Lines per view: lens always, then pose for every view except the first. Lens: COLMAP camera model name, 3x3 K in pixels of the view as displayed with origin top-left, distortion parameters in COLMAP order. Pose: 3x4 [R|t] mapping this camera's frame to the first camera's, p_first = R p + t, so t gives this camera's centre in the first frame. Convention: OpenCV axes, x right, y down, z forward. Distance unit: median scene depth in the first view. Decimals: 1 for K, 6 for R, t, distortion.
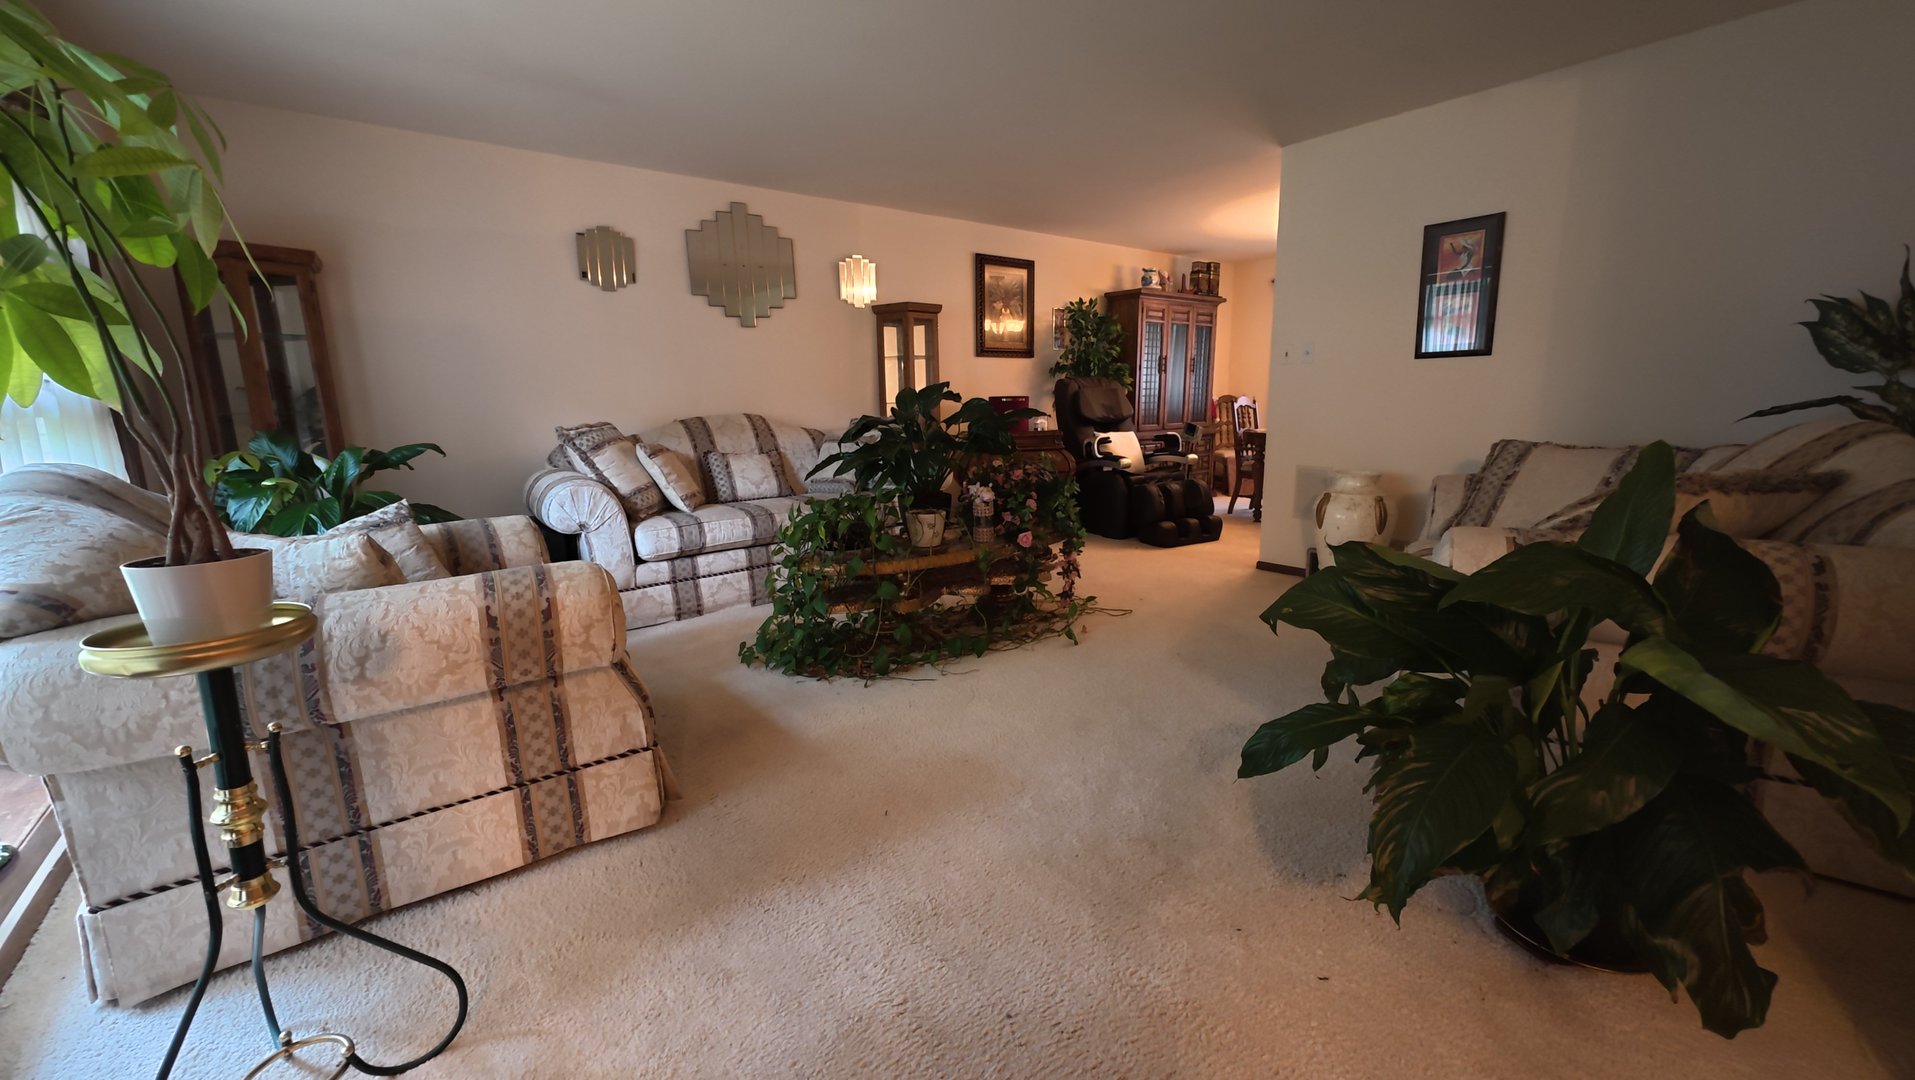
lens RADIAL K [[750.5, 0, 962.0], [0, 750.5, 535.1], [0, 0, 1]] dist [-0.006025, -0.000111]
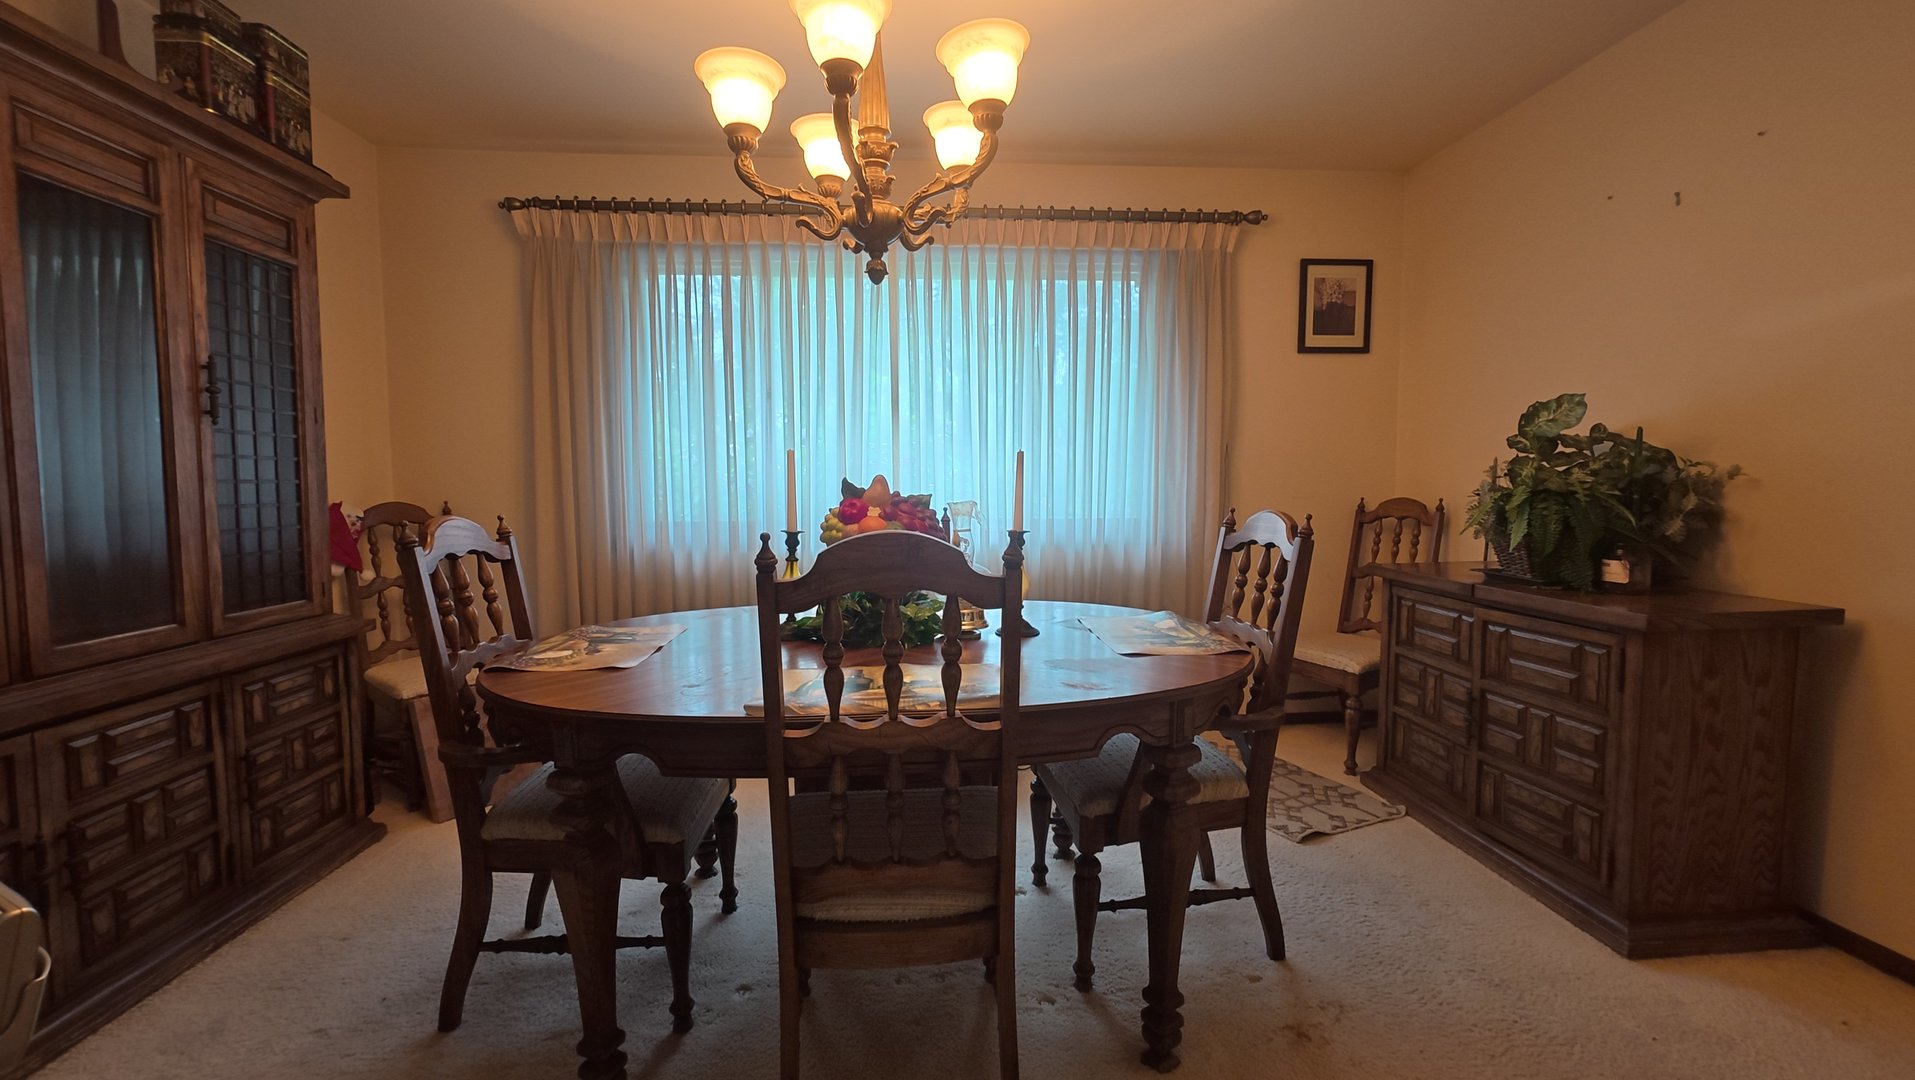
lens RADIAL K [[750.5, 0, 961.6], [0, 750.5, 537.7], [0, 0, 1]] dist [-0.006025, -0.000111]
pose [[0.563773, -0.035352, 0.825173, 0.245216], [0.152816, 0.986298, -0.062152, -0.126690], [-0.811670, 0.161140, 0.561450, 0.672066]]
